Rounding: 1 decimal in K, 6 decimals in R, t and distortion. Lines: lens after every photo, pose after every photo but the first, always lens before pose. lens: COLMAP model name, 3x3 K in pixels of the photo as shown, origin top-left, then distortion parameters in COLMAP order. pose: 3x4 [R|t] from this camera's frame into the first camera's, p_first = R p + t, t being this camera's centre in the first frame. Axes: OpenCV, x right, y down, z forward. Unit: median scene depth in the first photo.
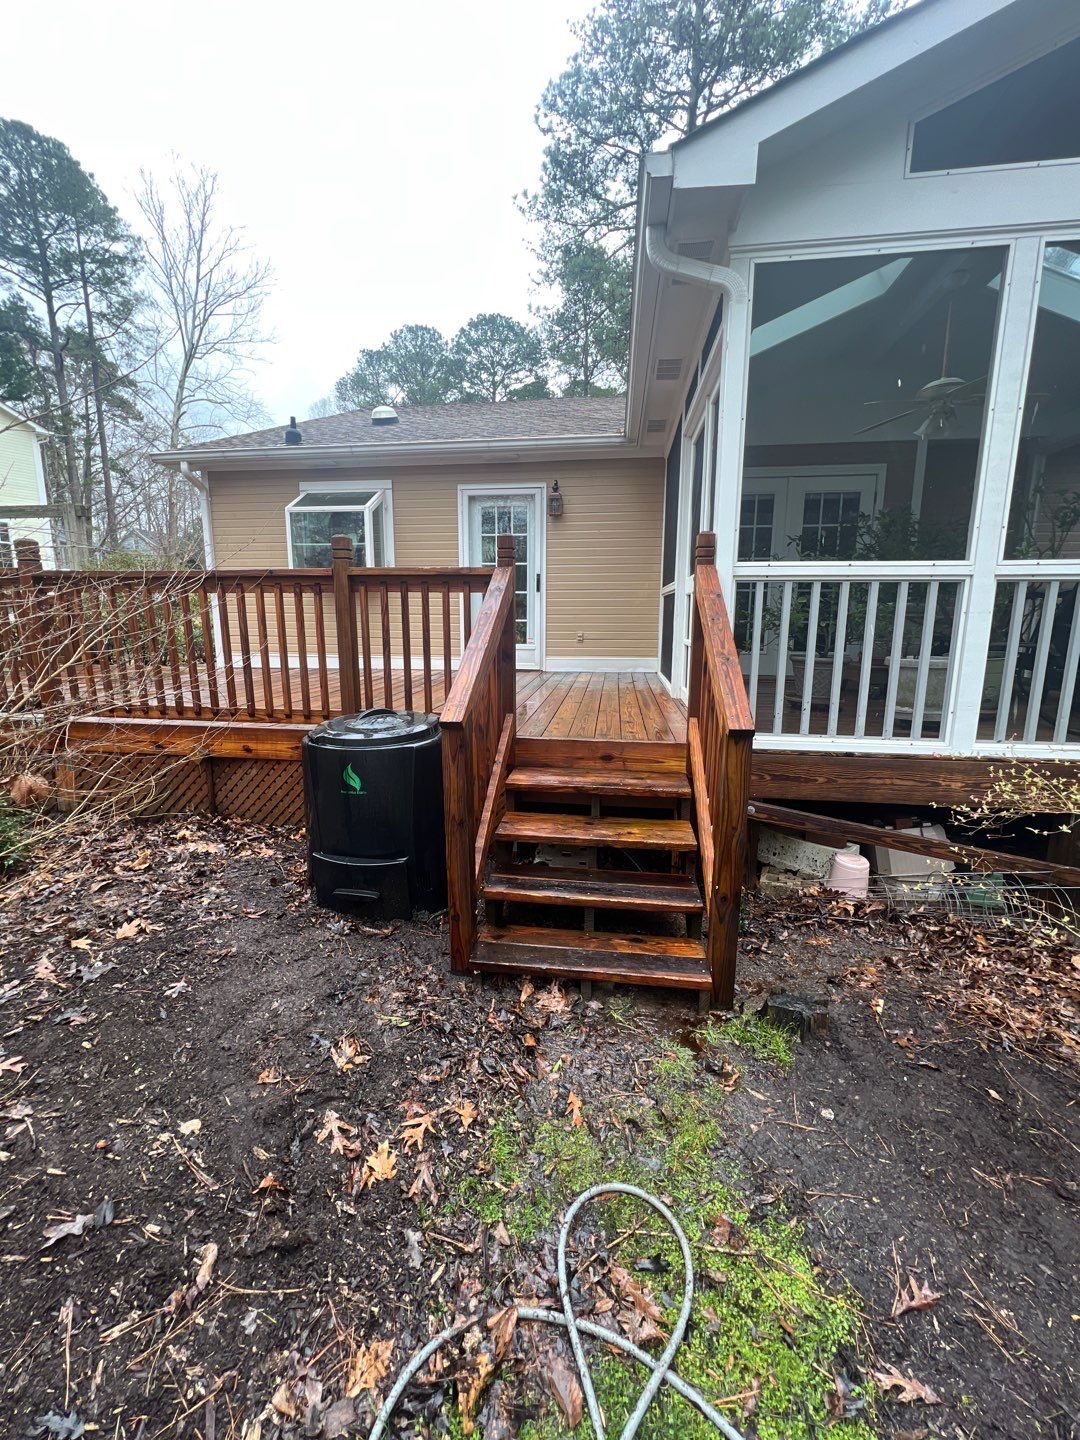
lens RADIAL K [[575.0, 0, 539.4], [0, 575.0, 713.5], [0, 0, 1]] dist [0.001762, 0.000074]
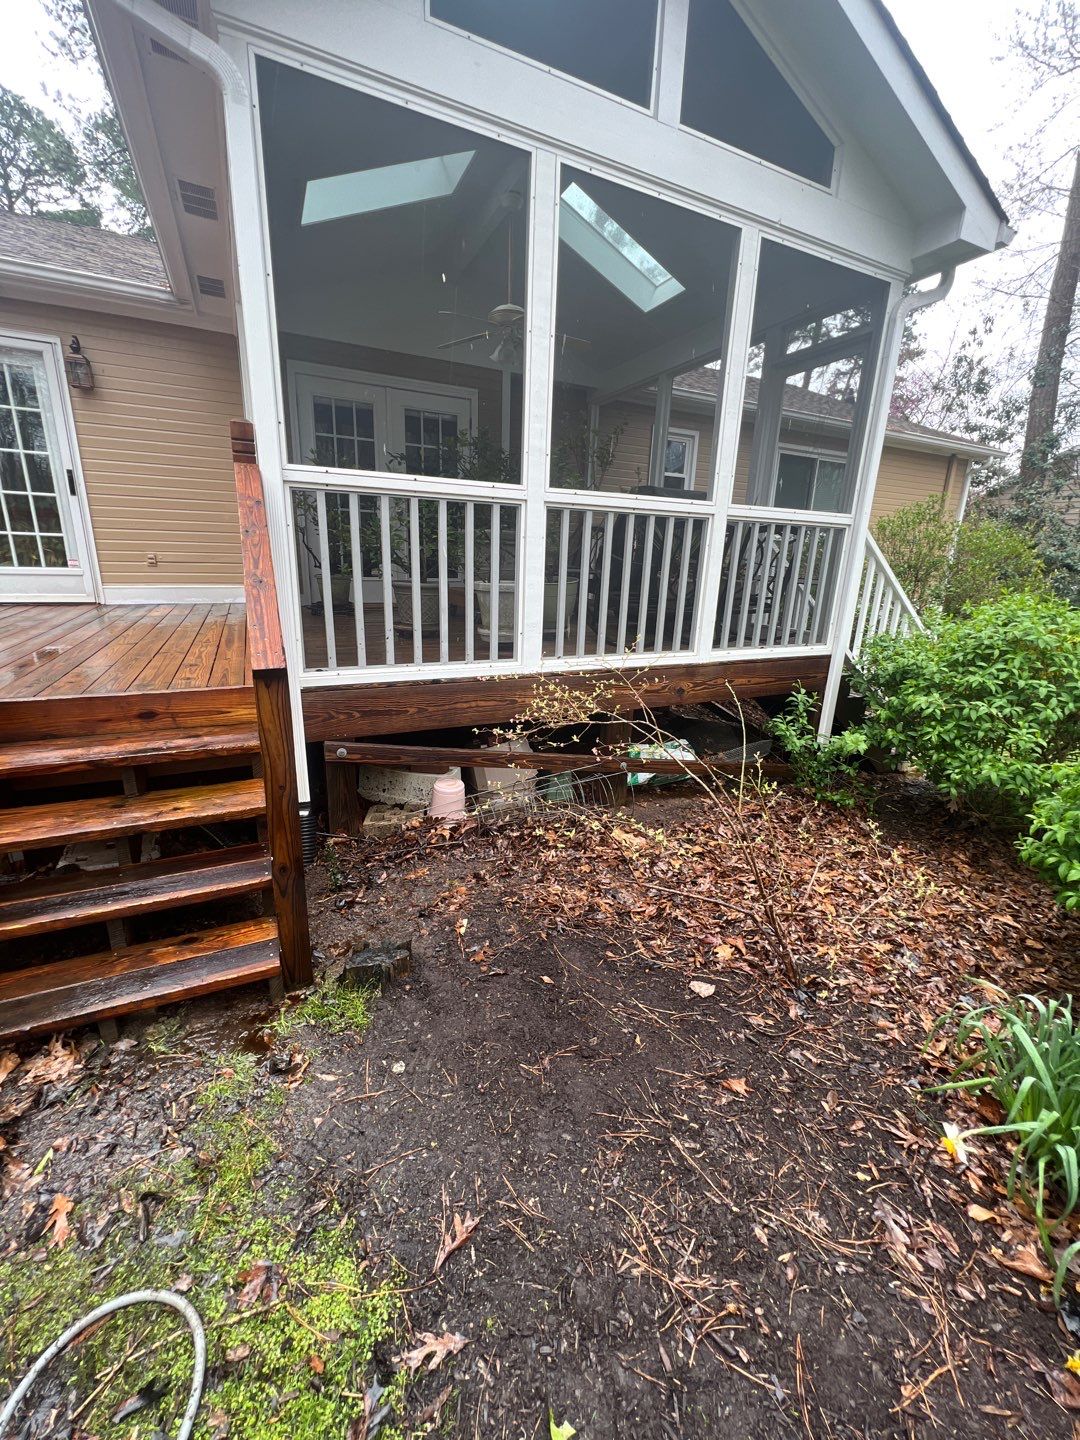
lens RADIAL K [[575.0, 0, 539.4], [0, 575.0, 713.5], [0, 0, 1]] dist [0.001762, 0.000074]
pose [[0.838570, -0.124940, 0.530274, 0.166818], [0.060850, 0.988737, 0.136733, 0.001529], [-0.541385, -0.082393, 0.836728, 0.080653]]
